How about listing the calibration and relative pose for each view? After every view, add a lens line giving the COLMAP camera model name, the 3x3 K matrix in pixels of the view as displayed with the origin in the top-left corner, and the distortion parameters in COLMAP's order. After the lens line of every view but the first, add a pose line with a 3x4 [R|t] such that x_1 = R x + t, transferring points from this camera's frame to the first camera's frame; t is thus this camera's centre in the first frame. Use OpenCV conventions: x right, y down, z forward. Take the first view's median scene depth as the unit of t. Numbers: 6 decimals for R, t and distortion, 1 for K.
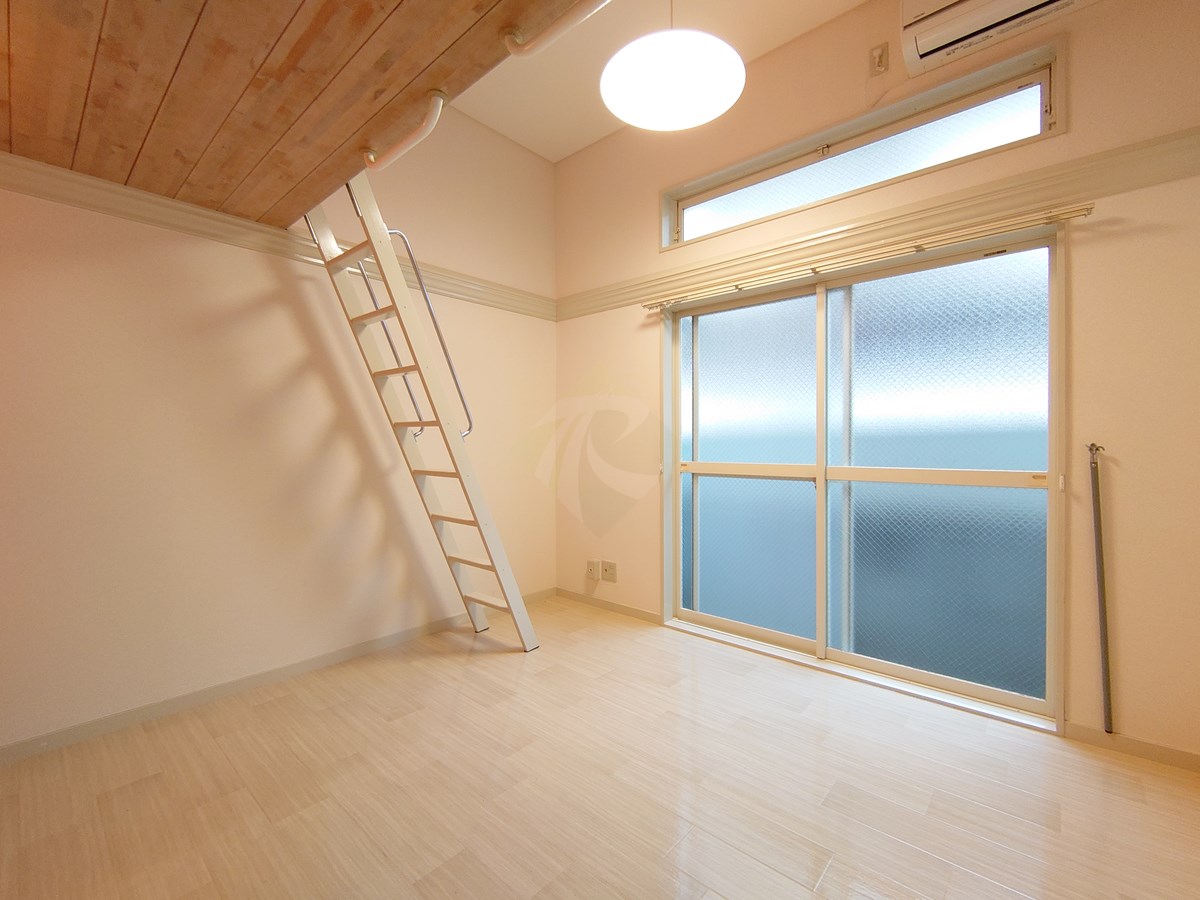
lens RADIAL K [[519.3, 0, 595.9], [0, 519.3, 447.9], [0, 0, 1]] dist [0.002329, -0.002491]
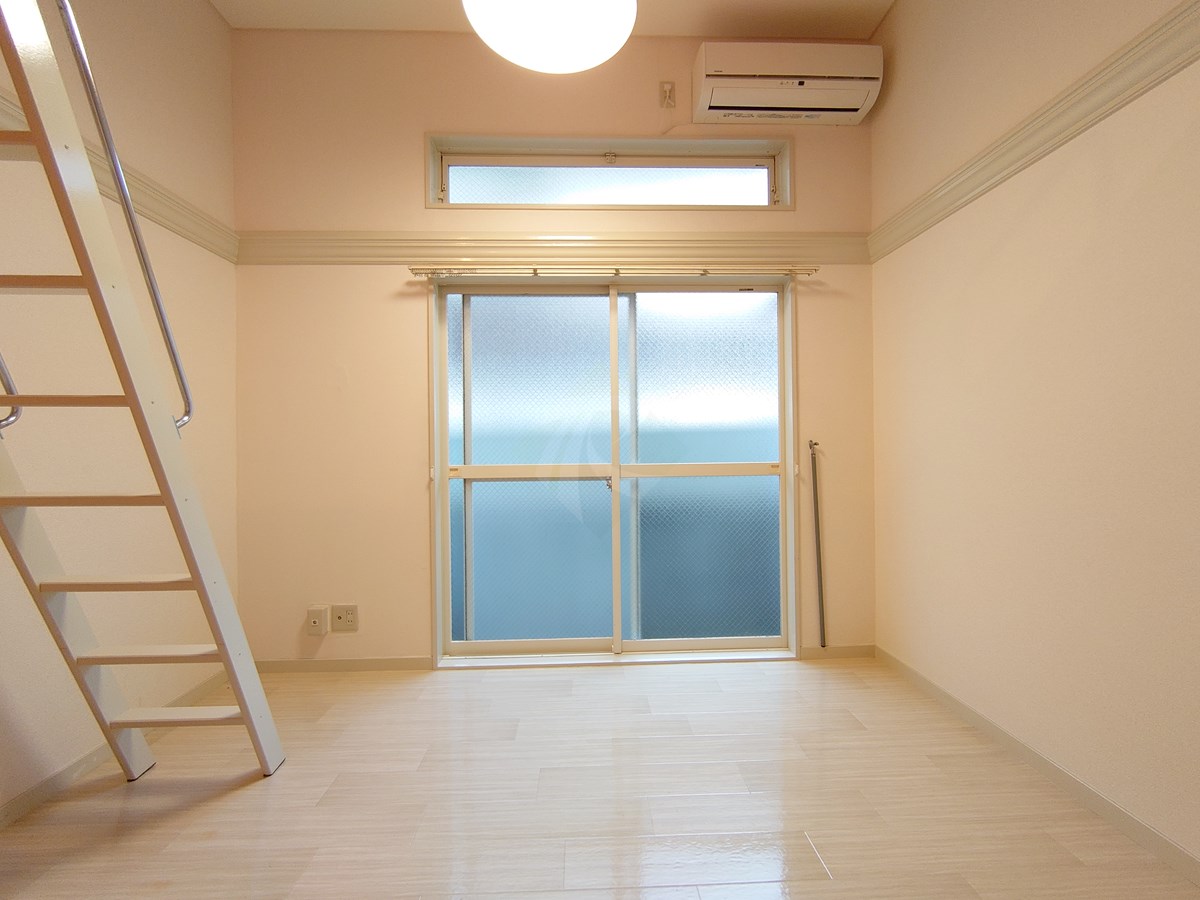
lens RADIAL K [[519.3, 0, 599.7], [0, 519.3, 447.0], [0, 0, 1]] dist [0.002329, -0.002491]
pose [[0.721457, -0.004744, 0.692443, -0.295244], [0.015258, 0.999843, -0.009047, 0.009726], [-0.692291, 0.017092, 0.721416, 0.283554]]
